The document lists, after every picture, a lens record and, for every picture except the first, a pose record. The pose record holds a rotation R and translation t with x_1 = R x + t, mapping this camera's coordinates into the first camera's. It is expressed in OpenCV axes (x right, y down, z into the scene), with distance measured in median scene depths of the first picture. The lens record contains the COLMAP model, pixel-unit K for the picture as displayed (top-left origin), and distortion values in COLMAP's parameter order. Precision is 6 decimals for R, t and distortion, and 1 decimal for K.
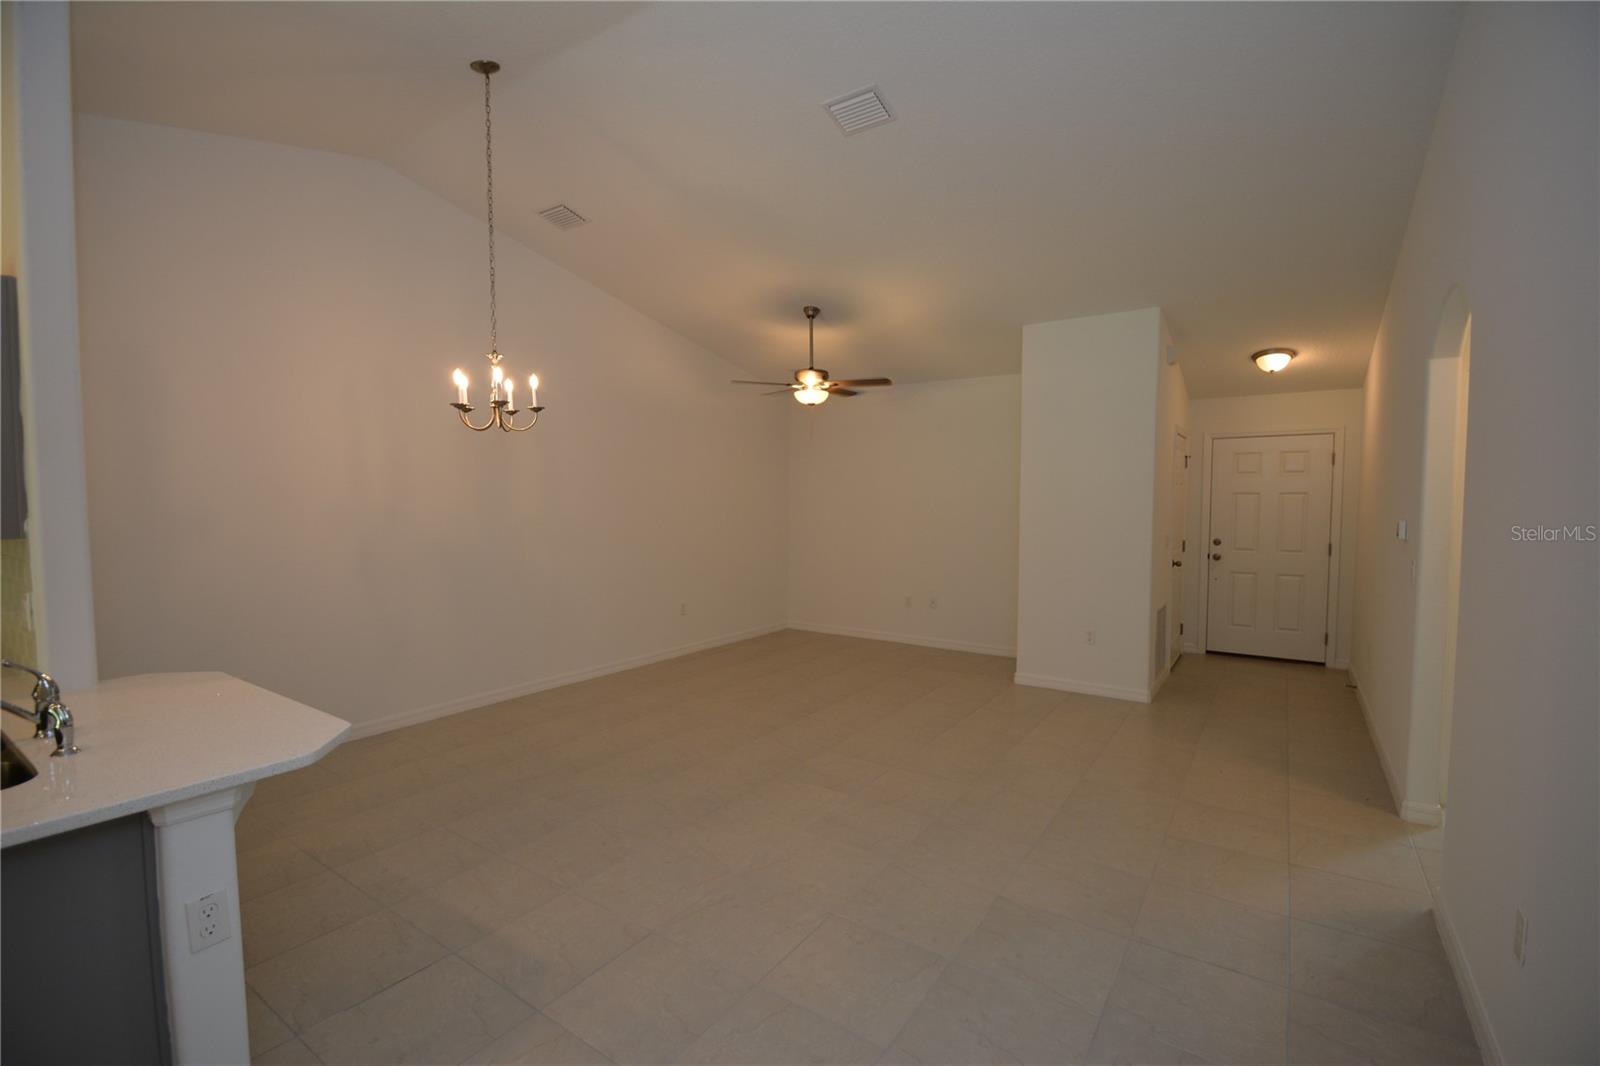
lens RADIAL K [[701.2, 0, 797.8], [0, 701.2, 537.3], [0, 0, 1]] dist [0.013188, -0.016608]
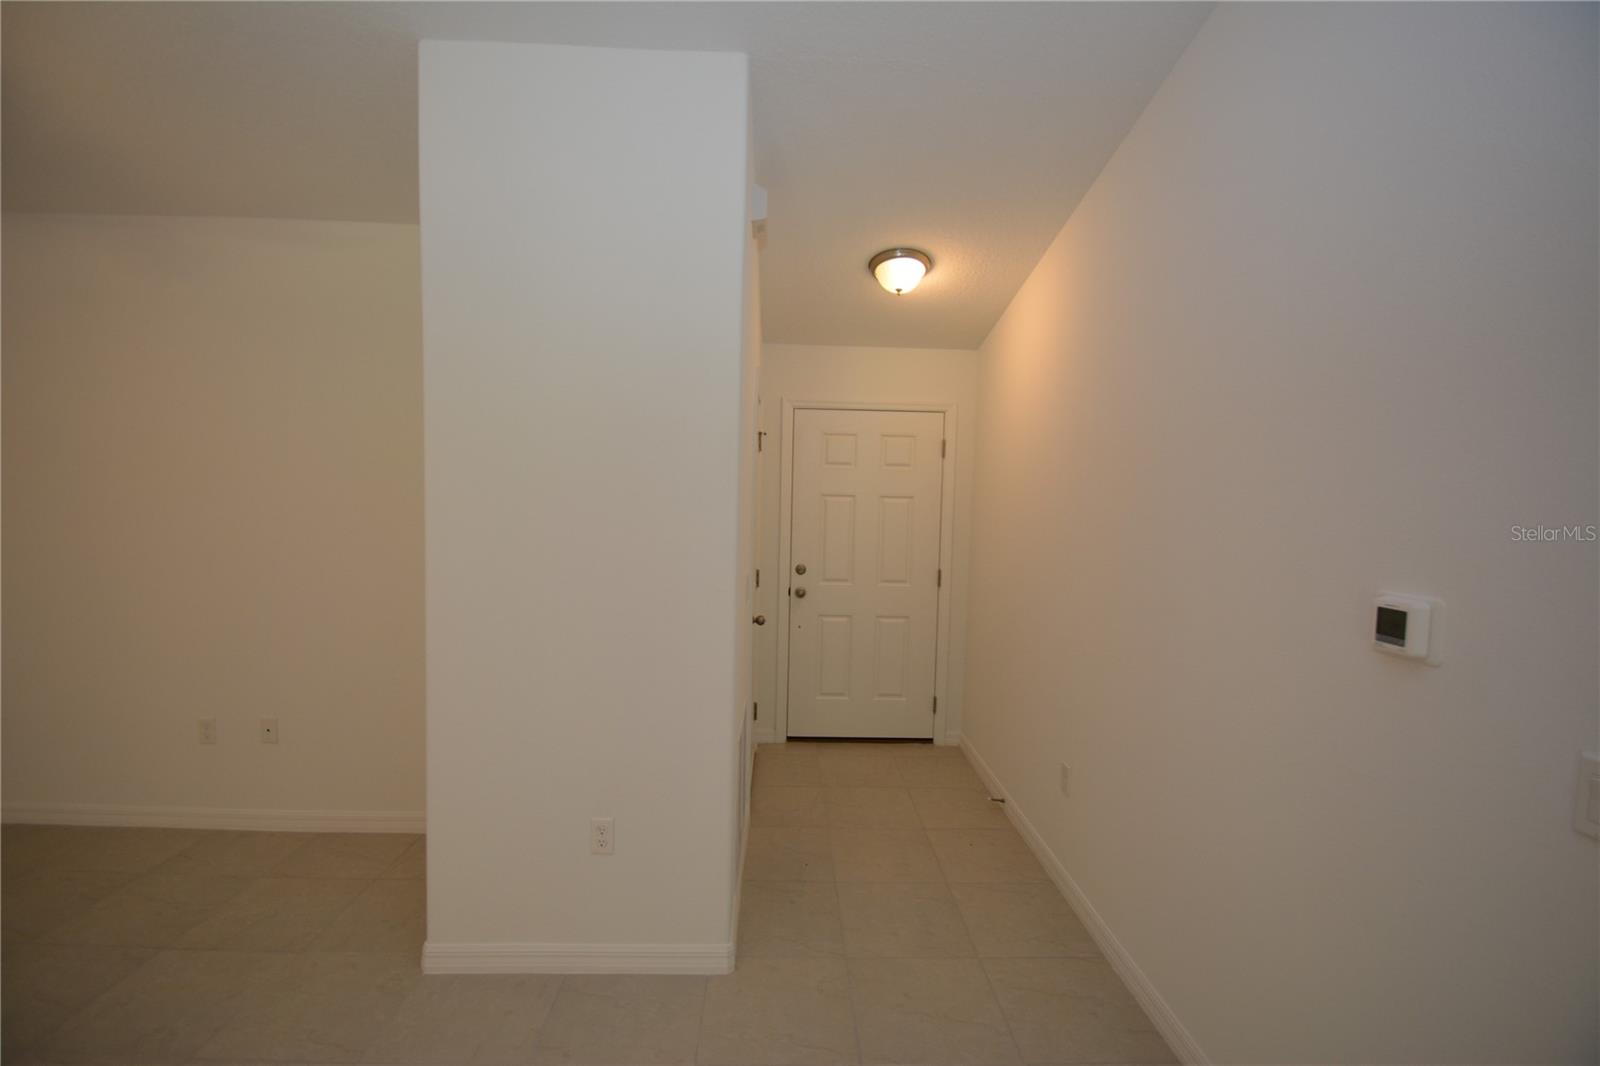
lens RADIAL K [[701.2, 0, 797.8], [0, 701.2, 537.3], [0, 0, 1]] dist [0.013188, -0.016608]
pose [[0.808558, -0.015930, 0.588201, 0.225776], [0.007820, 0.999836, 0.016329, -0.035092], [-0.588365, -0.008603, 0.808550, 0.504005]]
